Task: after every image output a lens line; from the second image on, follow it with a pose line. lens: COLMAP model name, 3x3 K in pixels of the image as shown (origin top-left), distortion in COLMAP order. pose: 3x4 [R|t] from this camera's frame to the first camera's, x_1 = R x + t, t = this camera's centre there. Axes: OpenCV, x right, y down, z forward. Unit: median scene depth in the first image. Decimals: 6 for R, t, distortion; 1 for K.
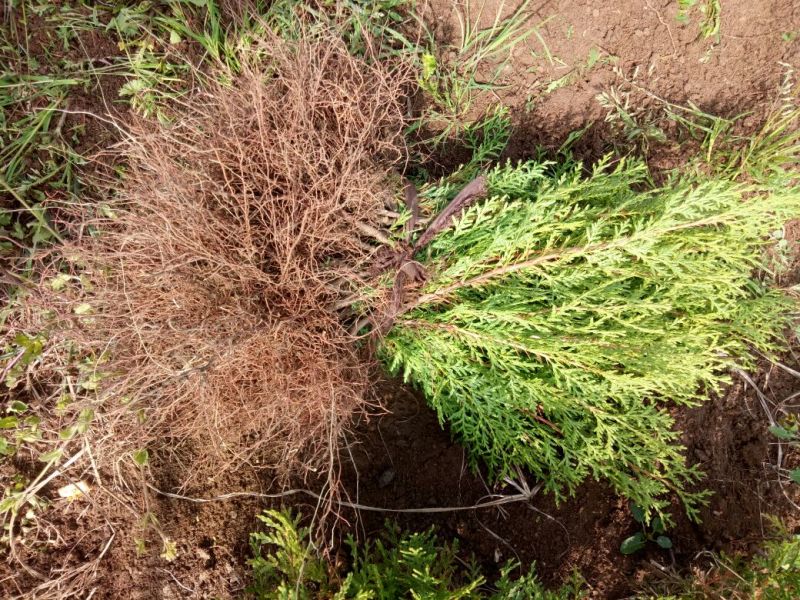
lens RADIAL K [[583.6, 0, 400.0], [0, 583.6, 300.0], [0, 0, 1]] dist [0.005463, -0.000744]
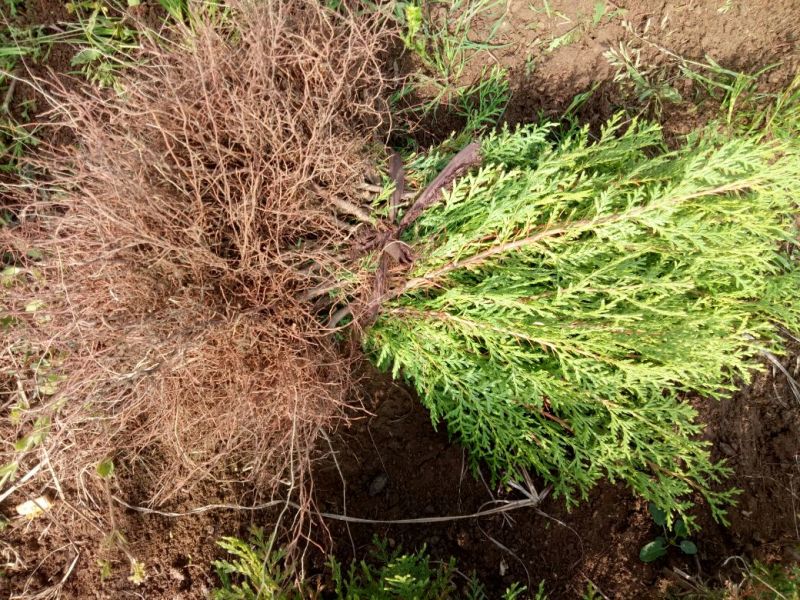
lens RADIAL K [[585.9, 0, 415.7], [0, 585.9, 300.9], [0, 0, 1]] dist [0.010386, 0.009529]
pose [[0.999619, -0.026227, 0.008615, 0.035914], [0.026030, 0.999413, 0.022276, 0.004388], [-0.009194, -0.022043, 0.999715, 0.109803]]
